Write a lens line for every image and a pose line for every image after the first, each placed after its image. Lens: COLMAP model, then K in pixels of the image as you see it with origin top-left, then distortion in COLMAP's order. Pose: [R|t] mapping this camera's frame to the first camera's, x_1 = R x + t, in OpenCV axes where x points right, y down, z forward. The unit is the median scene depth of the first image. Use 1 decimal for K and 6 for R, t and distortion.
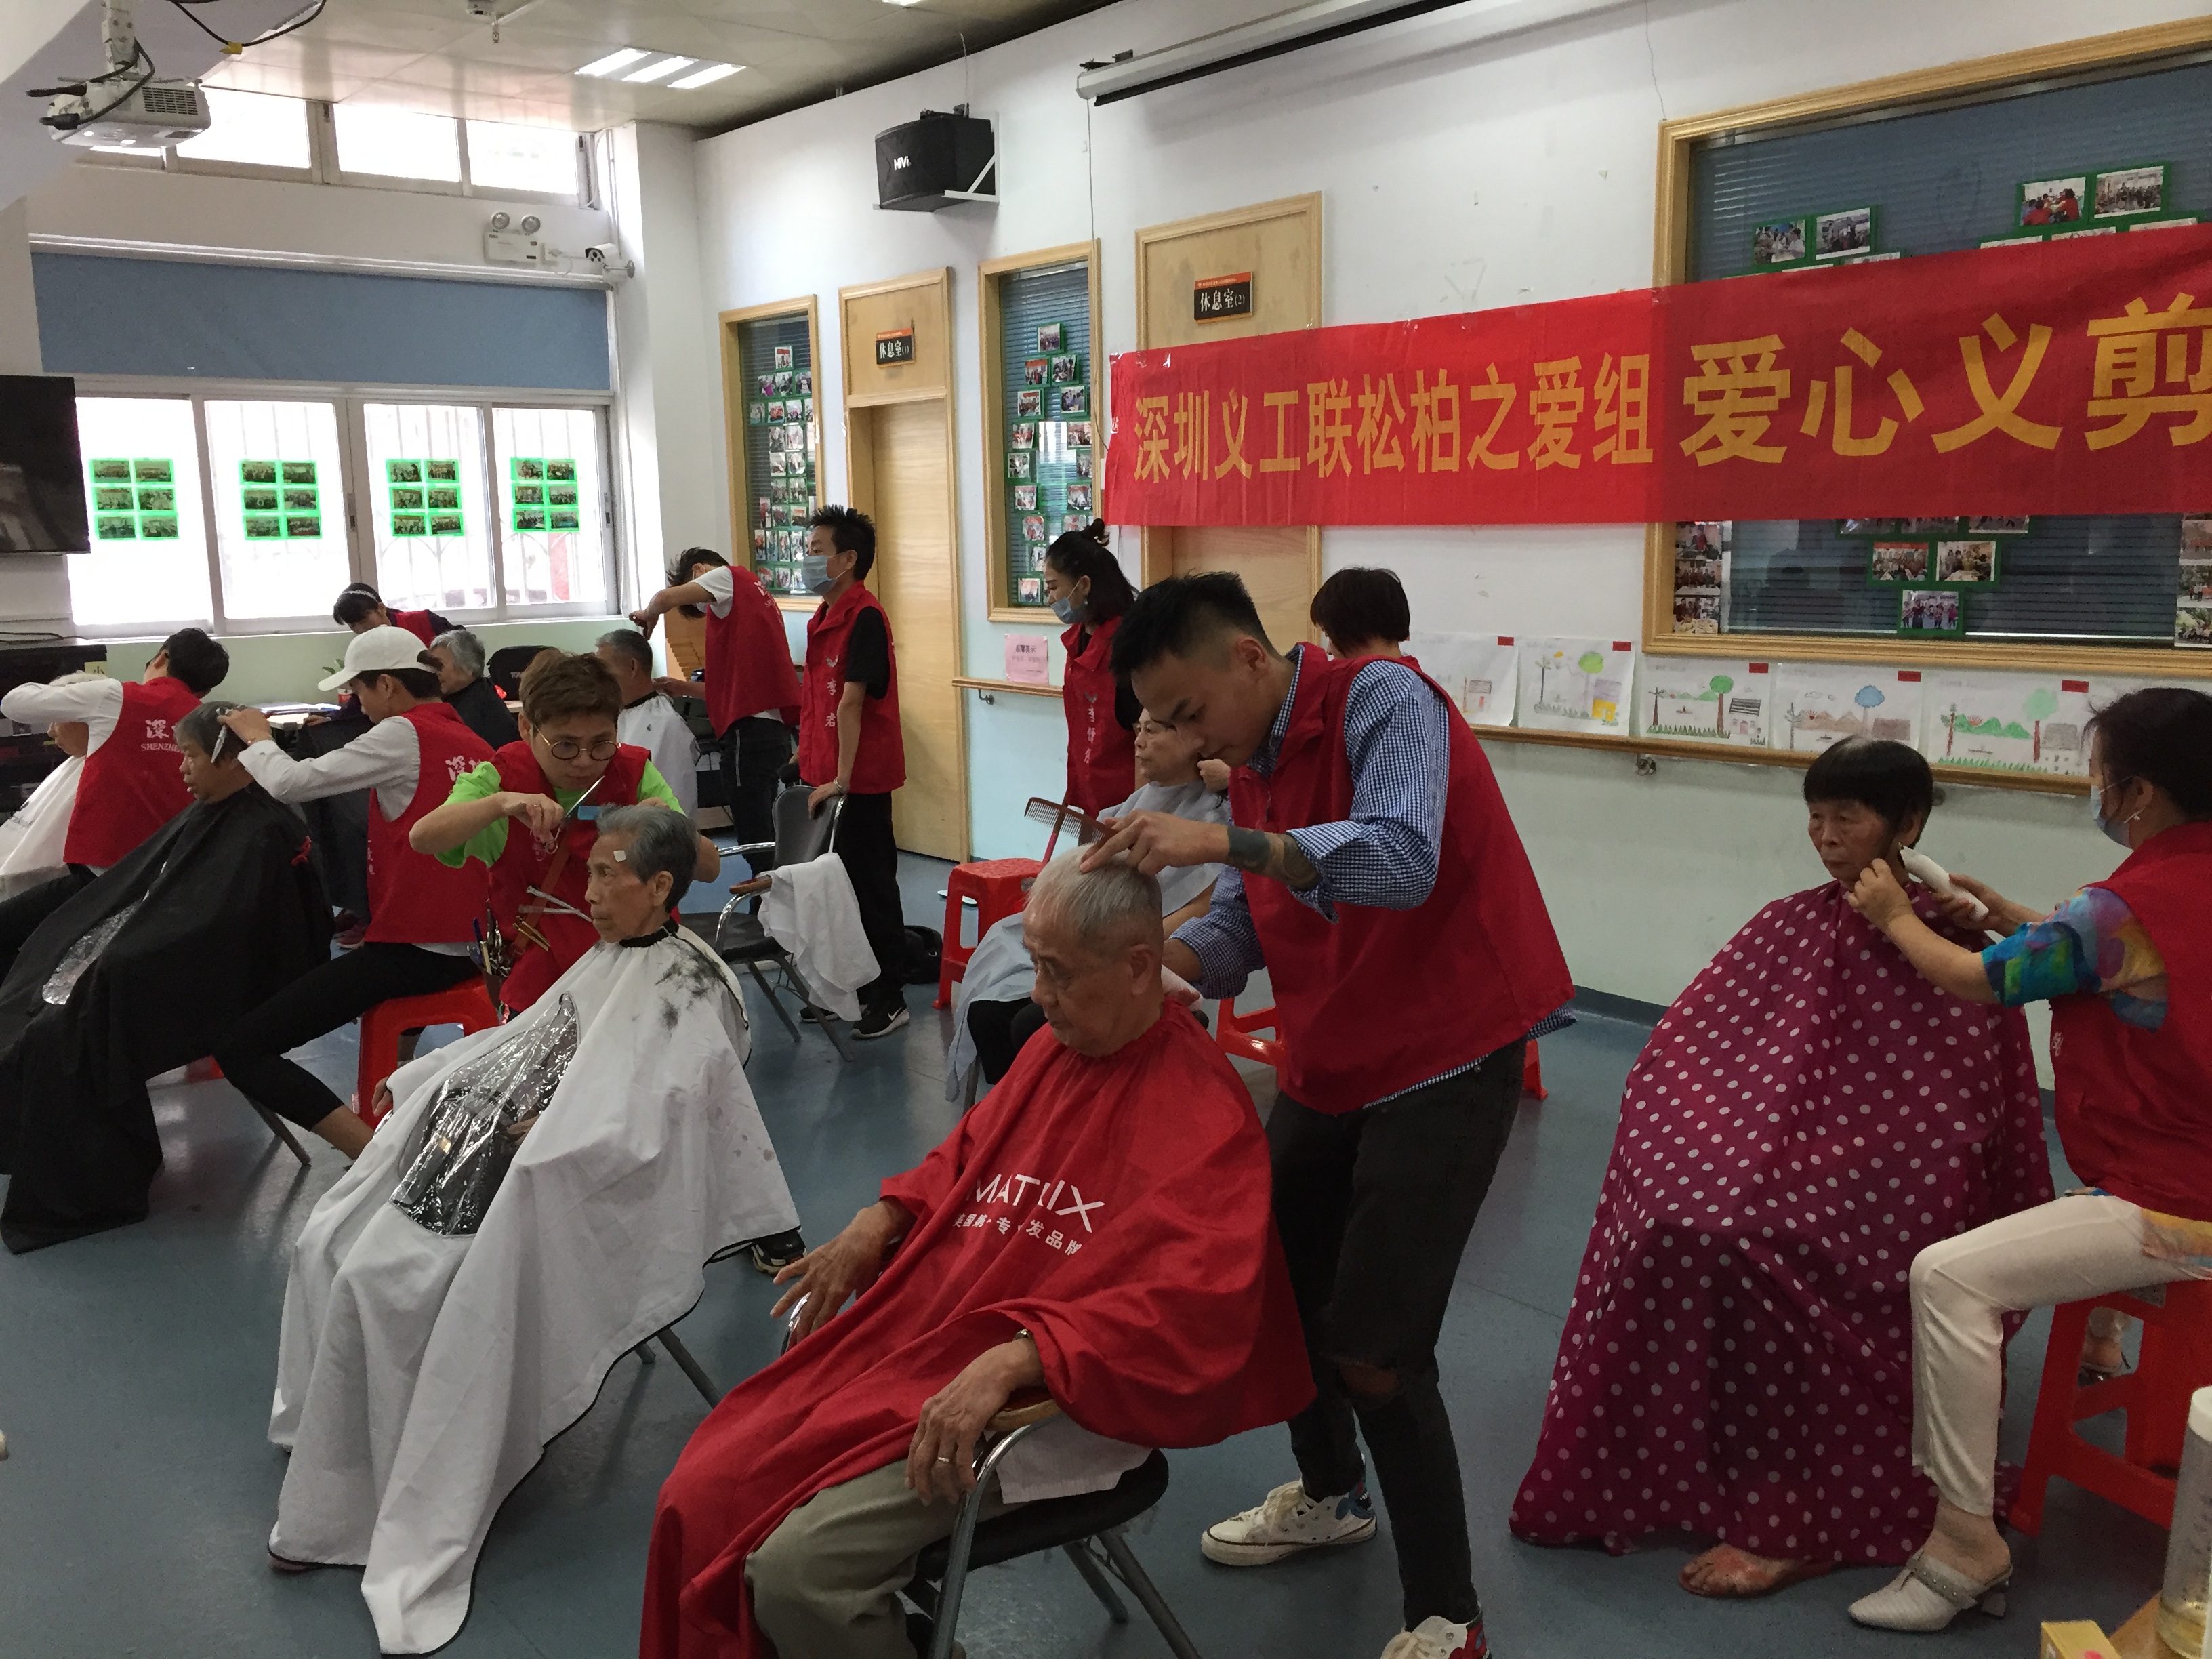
lens RADIAL K [[1894.3, 0, 1099.7], [0, 1894.3, 813.4], [0, 0, 1]] dist [0.091791, -0.128174]
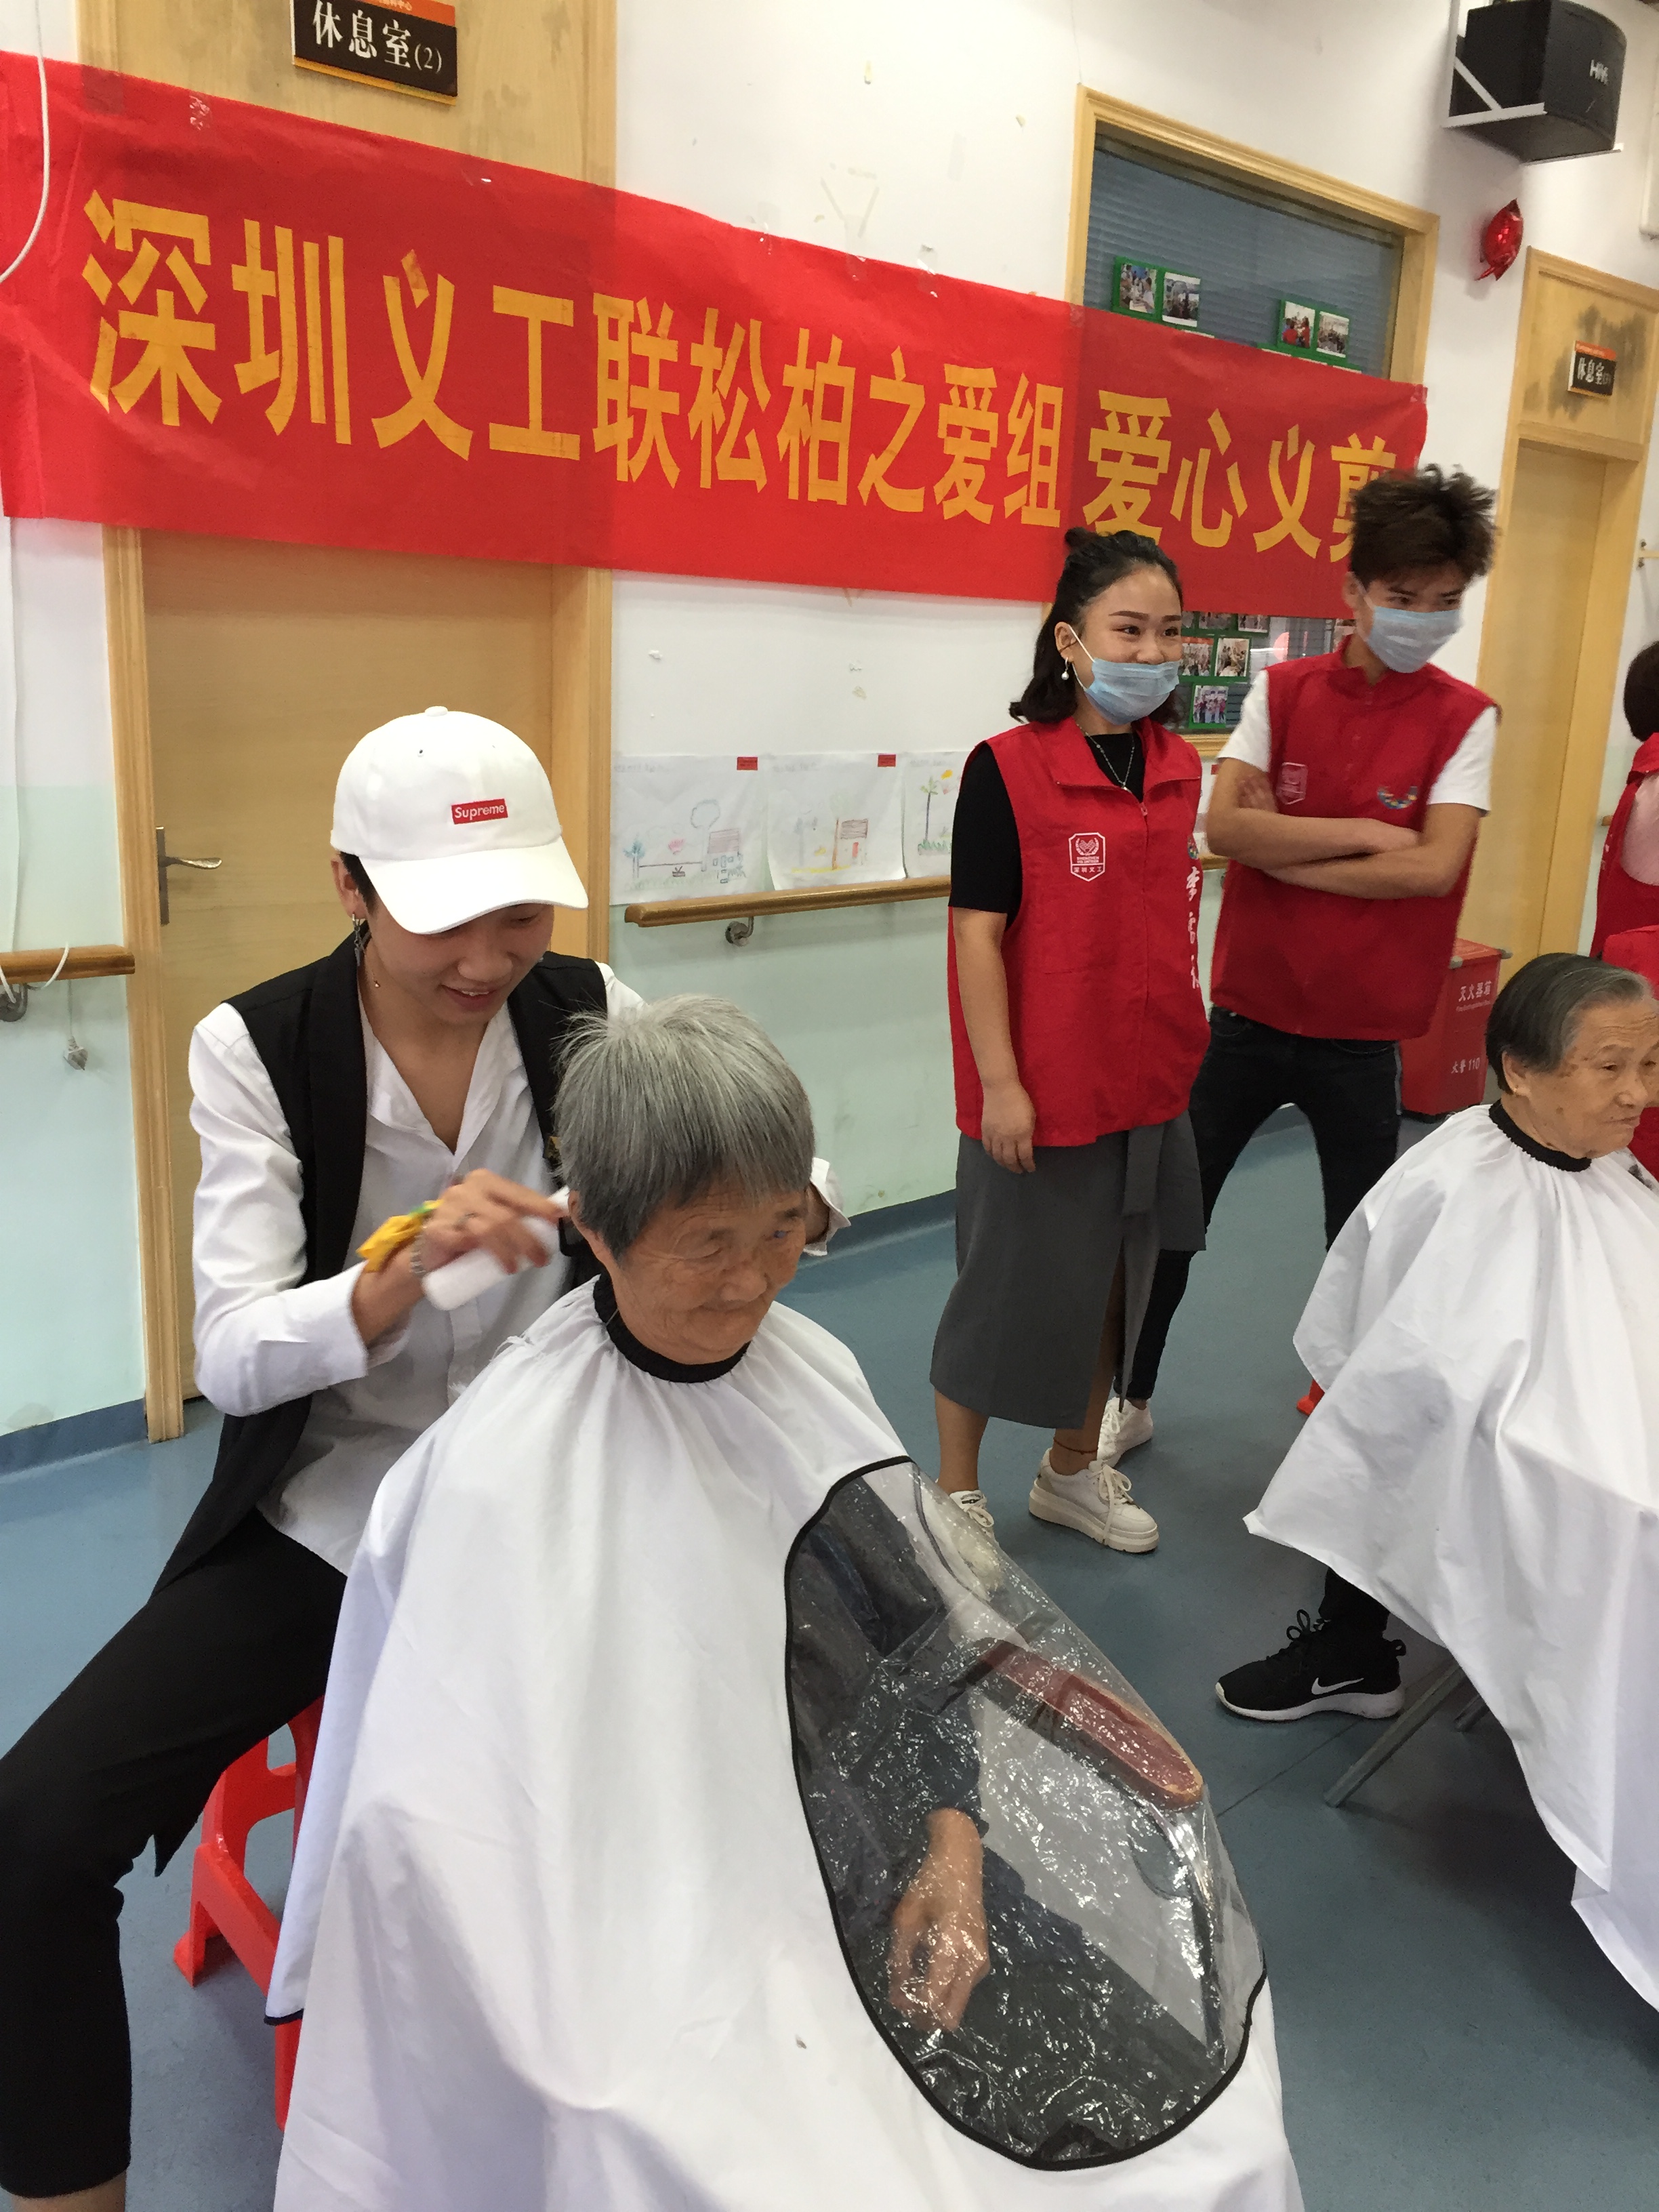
lens RADIAL K [[1894.3, 0, 833.6], [0, 1894.3, 1100.6], [0, 0, 1]] dist [0.091791, -0.128174]
pose [[-0.090690, -0.221100, 0.971025, -0.434501], [0.114830, 0.966218, 0.230730, -0.115184], [-0.989237, 0.132428, -0.062237, 0.928293]]
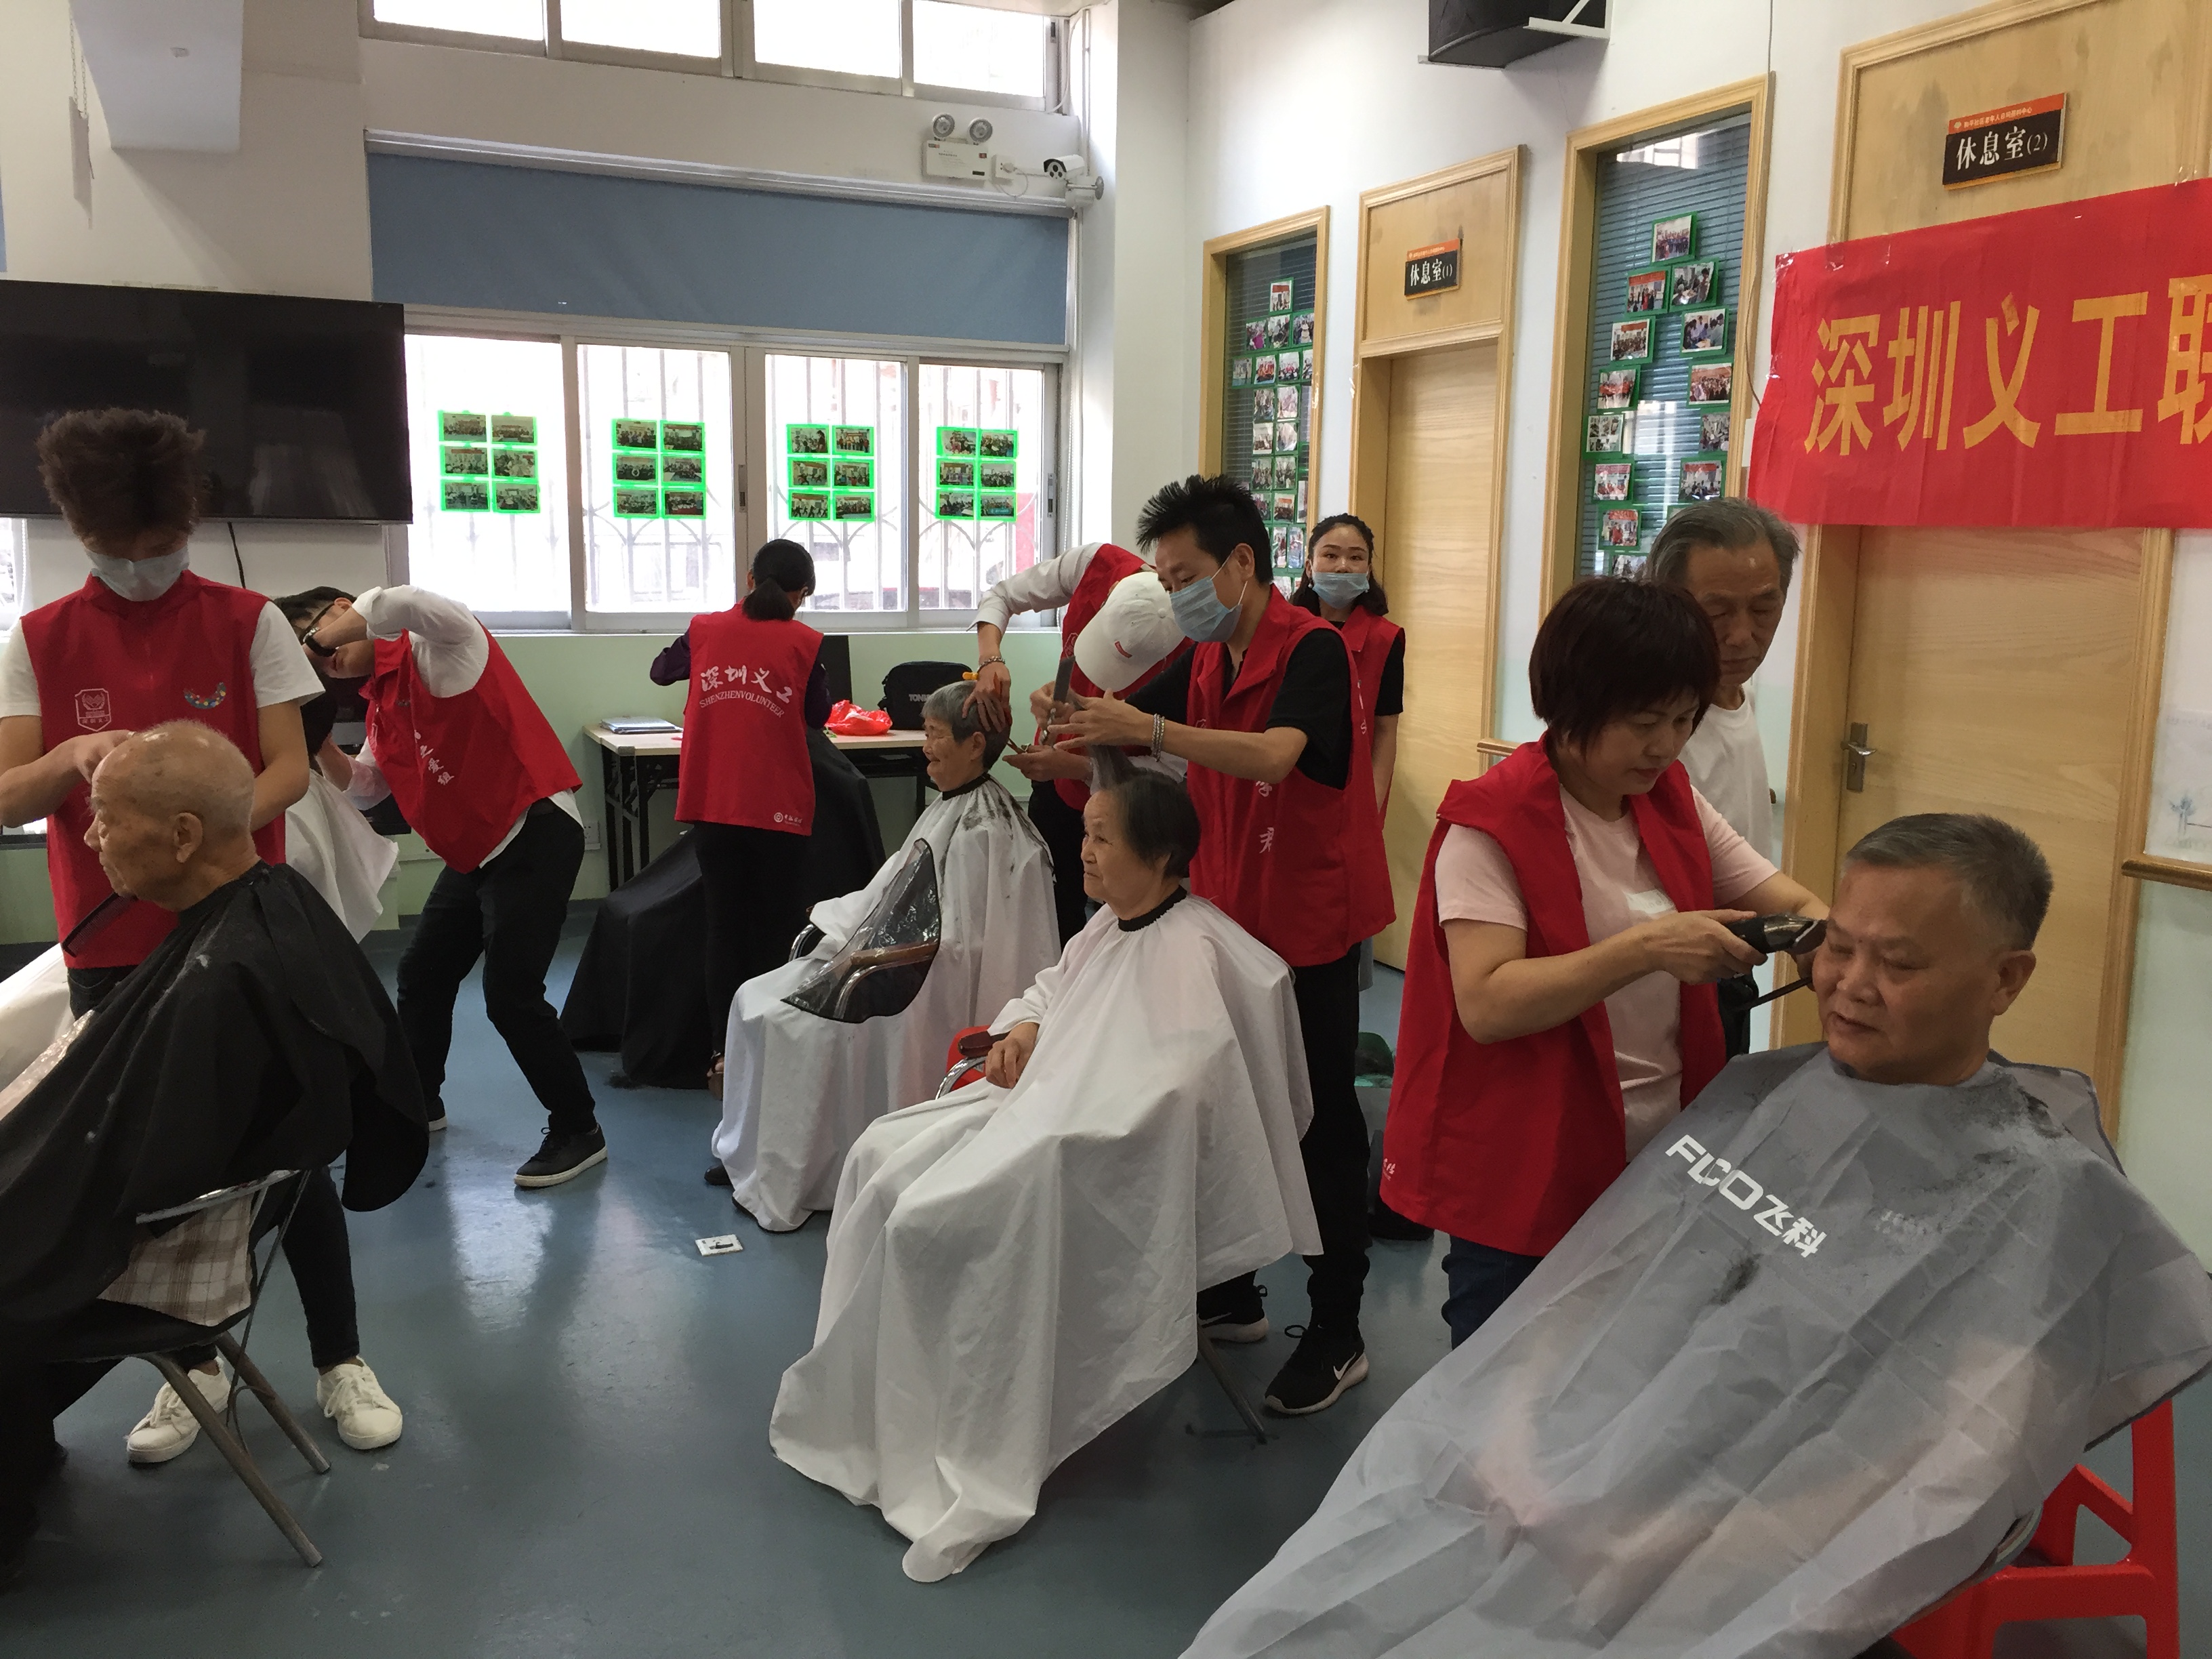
lens RADIAL K [[1894.3, 0, 1092.8], [0, 1894.3, 816.7], [0, 0, 1]] dist [0.091791, -0.128174]
pose [[0.963445, 0.071385, -0.258222, -0.037452], [-0.072863, 0.997335, 0.003856, -0.042022], [0.257809, 0.015100, 0.966078, 0.342266]]
